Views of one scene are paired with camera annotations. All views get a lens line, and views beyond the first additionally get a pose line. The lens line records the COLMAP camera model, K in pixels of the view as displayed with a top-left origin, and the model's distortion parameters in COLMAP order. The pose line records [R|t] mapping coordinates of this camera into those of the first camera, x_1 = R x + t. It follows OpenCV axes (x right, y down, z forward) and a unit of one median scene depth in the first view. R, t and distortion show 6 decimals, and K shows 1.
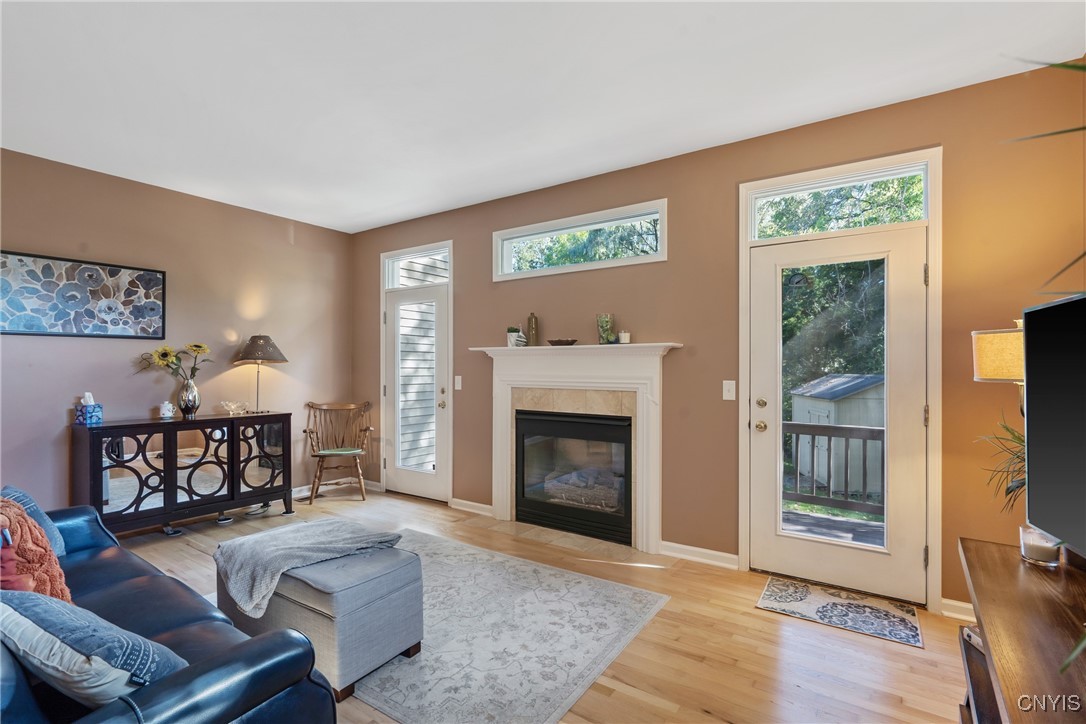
lens RADIAL K [[507.3, 0, 549.4], [0, 507.3, 369.6], [0, 0, 1]] dist [-0.004455, 0.001799]
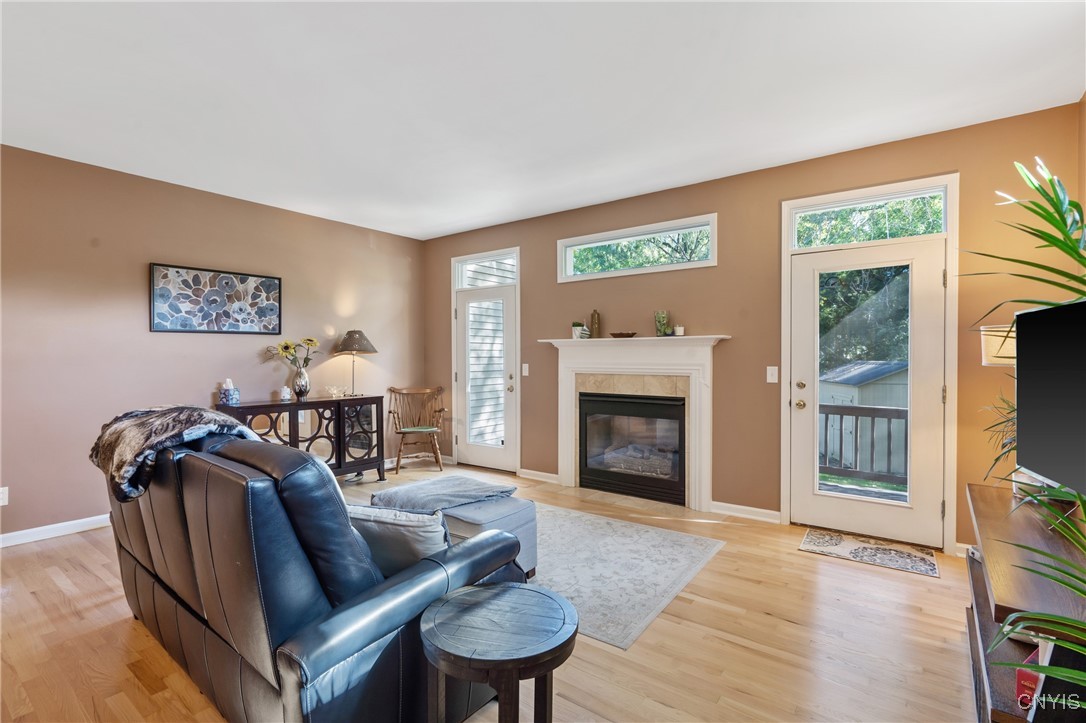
lens RADIAL K [[507.3, 0, 524.8], [0, 507.3, 365.7], [0, 0, 1]] dist [-0.004455, 0.001799]
pose [[0.998029, -0.004407, -0.062595, -0.130207], [0.005345, 0.999876, 0.014838, -0.001006], [0.062521, -0.015143, 0.997929, -0.194307]]
